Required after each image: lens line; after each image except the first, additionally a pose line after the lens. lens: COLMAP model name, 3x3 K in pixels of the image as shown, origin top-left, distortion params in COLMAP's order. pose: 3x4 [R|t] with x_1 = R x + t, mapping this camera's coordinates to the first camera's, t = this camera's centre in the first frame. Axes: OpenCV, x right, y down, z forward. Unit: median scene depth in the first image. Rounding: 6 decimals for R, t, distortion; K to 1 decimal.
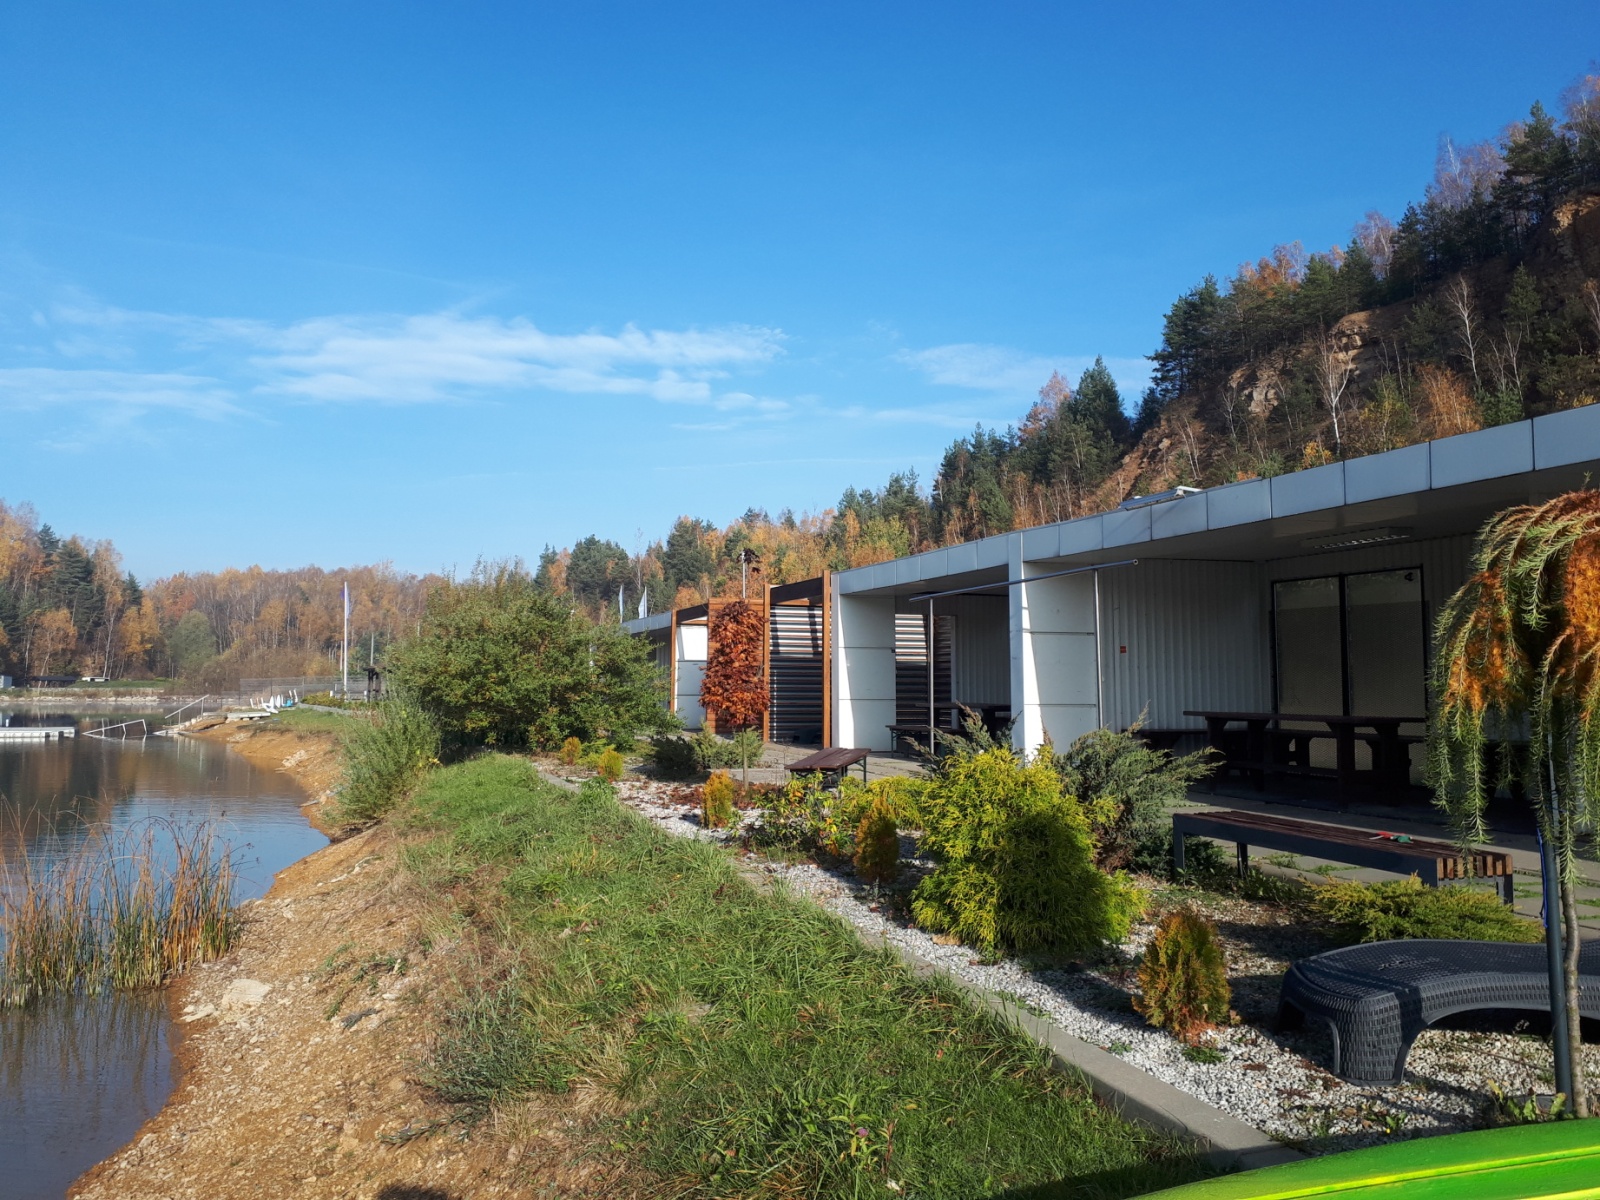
lens RADIAL K [[1277.9, 0, 814.6], [0, 1277.9, 591.5], [0, 0, 1]] dist [0.026572, -0.029974]
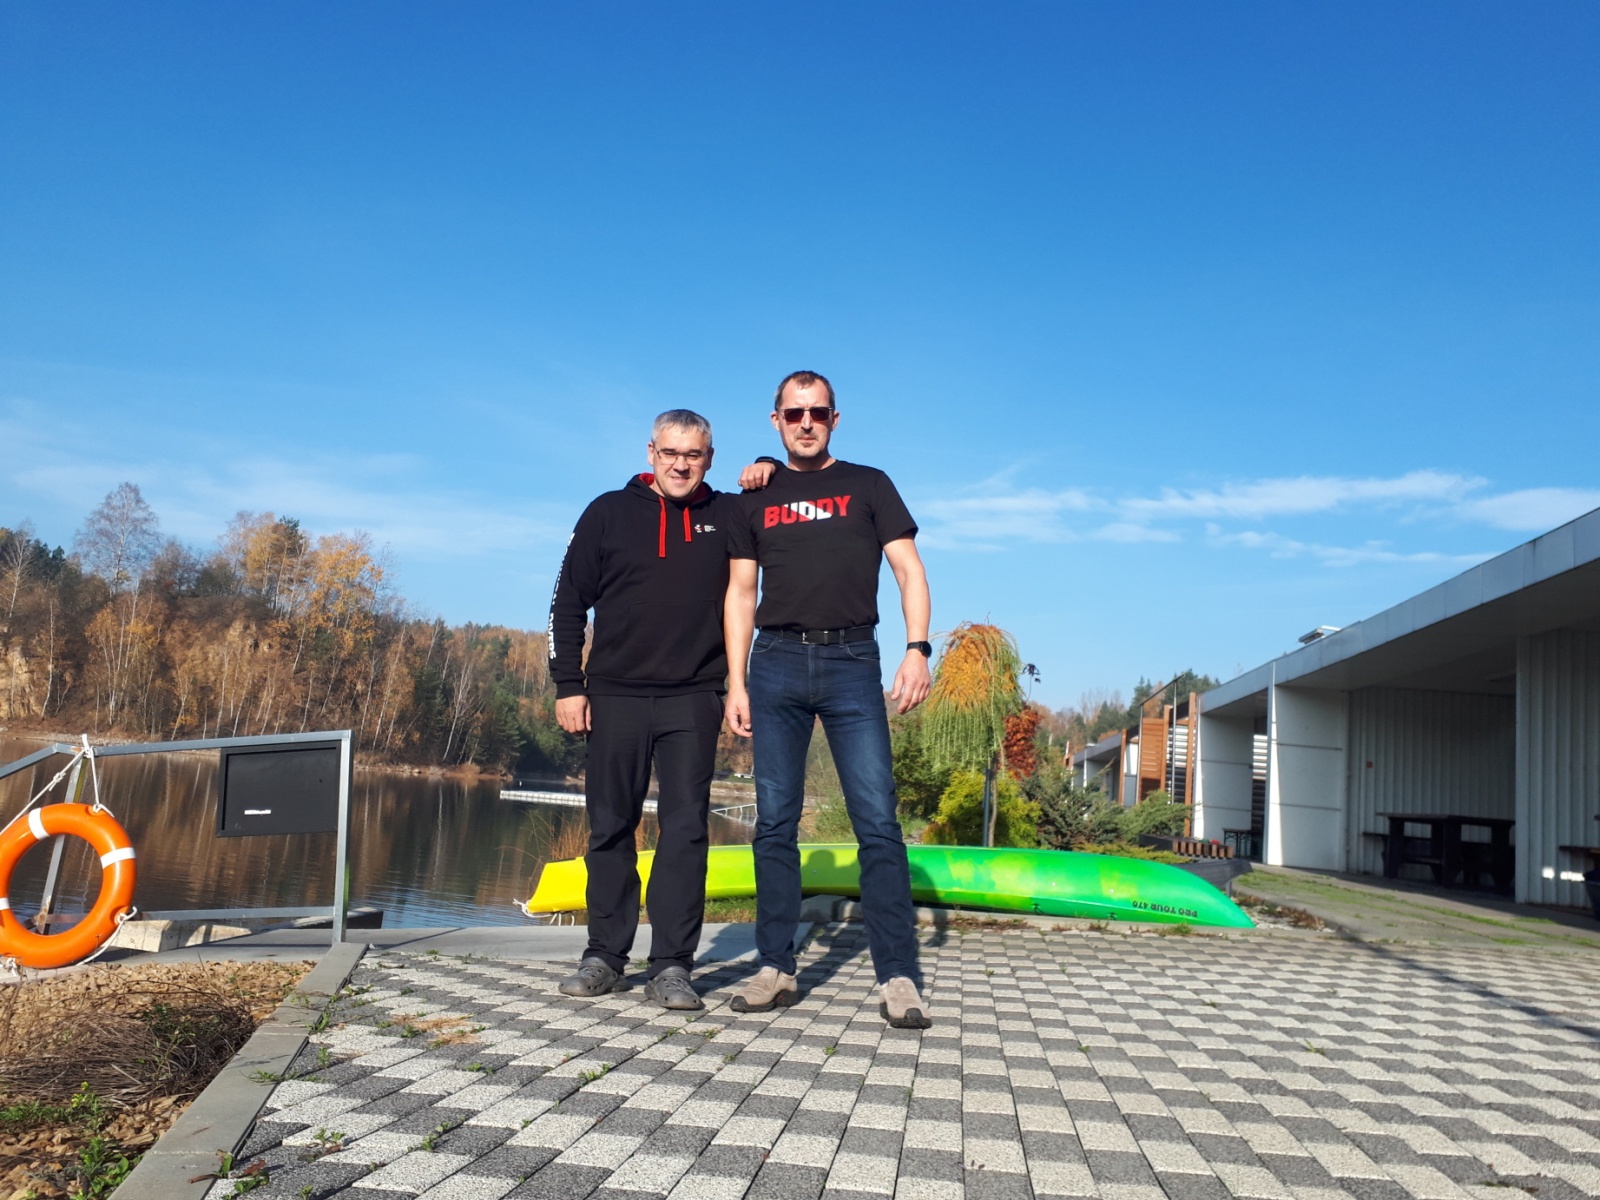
lens RADIAL K [[1277.9, 0, 791.0], [0, 1277.9, 612.3], [0, 0, 1]] dist [0.026572, -0.029974]
pose [[0.884318, 0.019072, -0.466496, 1.339207], [-0.059249, 0.995671, -0.071610, 0.091424], [0.463111, 0.090966, 0.881620, -1.236764]]
